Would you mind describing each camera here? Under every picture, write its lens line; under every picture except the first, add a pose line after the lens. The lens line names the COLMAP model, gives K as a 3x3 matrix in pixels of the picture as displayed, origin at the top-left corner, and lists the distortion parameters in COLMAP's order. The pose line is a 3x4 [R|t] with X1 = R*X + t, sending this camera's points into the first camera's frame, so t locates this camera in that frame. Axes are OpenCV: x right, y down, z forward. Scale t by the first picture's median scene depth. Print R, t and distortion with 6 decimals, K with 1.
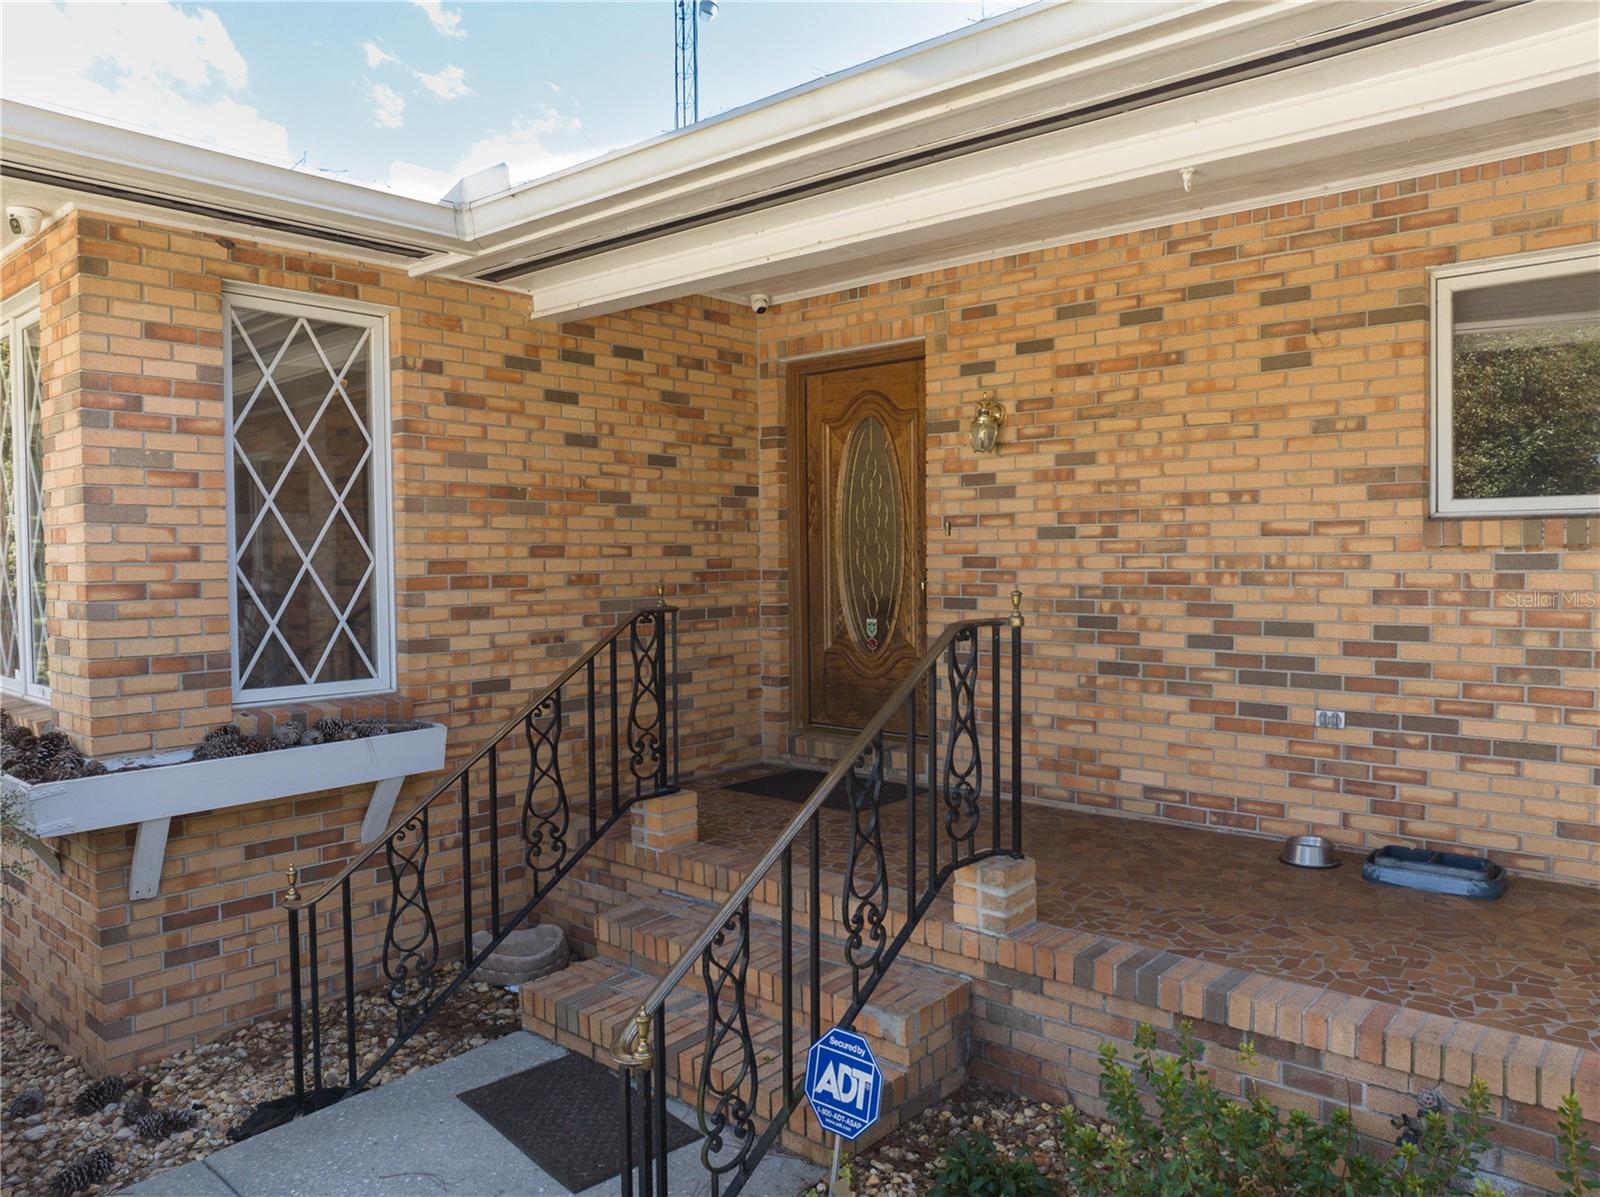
lens RADIAL K [[1137.3, 0, 796.8], [0, 1137.3, 592.5], [0, 0, 1]] dist [-0.045006, 0.012555]
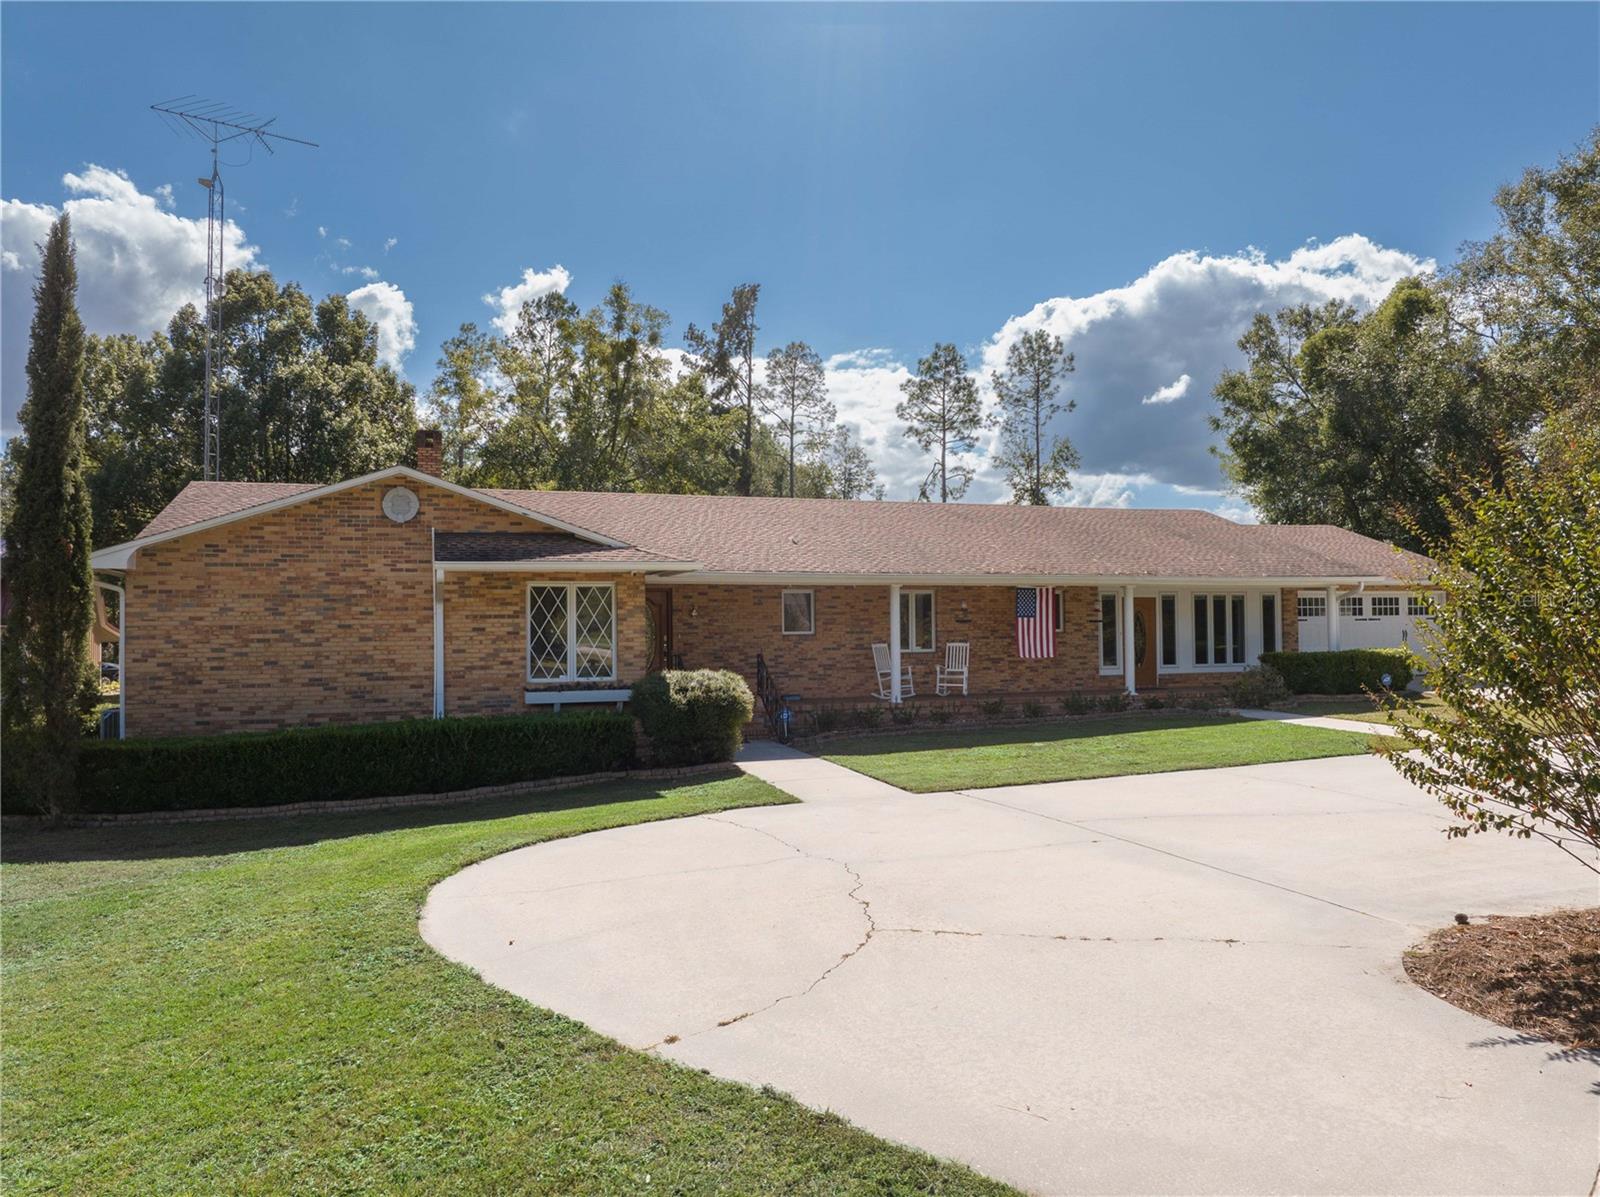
lens RADIAL K [[1137.3, 0, 800.8], [0, 1137.3, 593.9], [0, 0, 1]] dist [-0.045006, 0.012555]
pose [[0.595662, -0.001072, 0.803235, -3.288146], [0.017698, 0.999774, -0.011790, -0.172271], [-0.803040, 0.021238, 0.595546, -2.029335]]
